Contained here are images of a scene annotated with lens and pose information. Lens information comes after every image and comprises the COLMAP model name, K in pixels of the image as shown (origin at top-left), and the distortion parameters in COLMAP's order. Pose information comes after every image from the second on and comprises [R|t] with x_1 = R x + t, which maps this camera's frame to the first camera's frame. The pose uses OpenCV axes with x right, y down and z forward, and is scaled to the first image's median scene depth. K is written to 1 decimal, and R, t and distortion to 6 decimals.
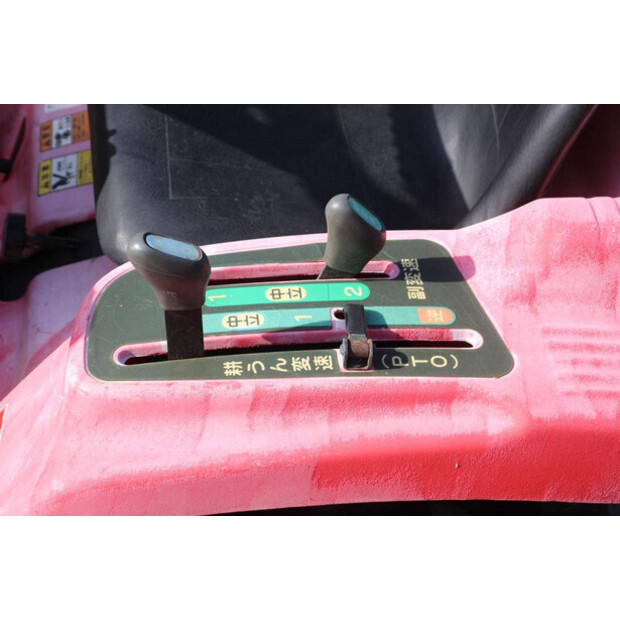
lens RADIAL K [[1473.9, 0, 310.0], [0, 1473.9, 310.0], [0, 0, 1]] dist [0.426351, 0.130620]
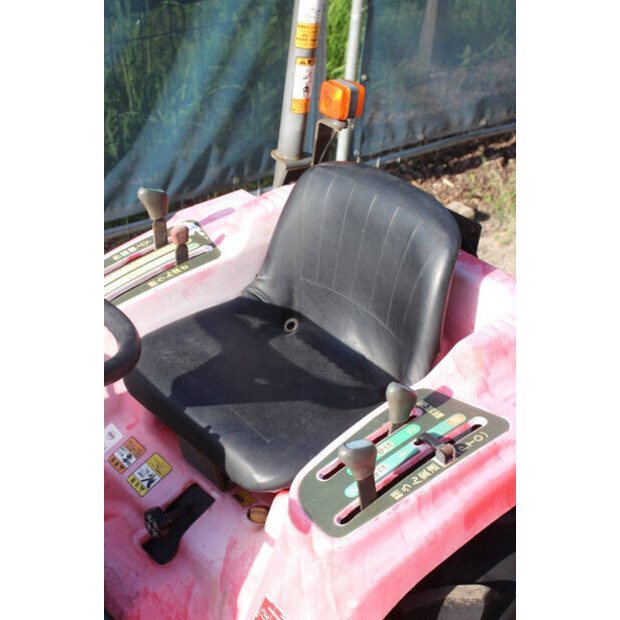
lens RADIAL K [[1090.8, 0, 310.0], [0, 1090.8, 310.0], [0, 0, 1]] dist [0.165645, 0.130413]
pose [[0.822801, -0.432861, 0.368279, -0.507190], [0.487374, 0.870737, -0.065448, -0.114251], [-0.292344, 0.233340, 0.927409, -0.242699]]
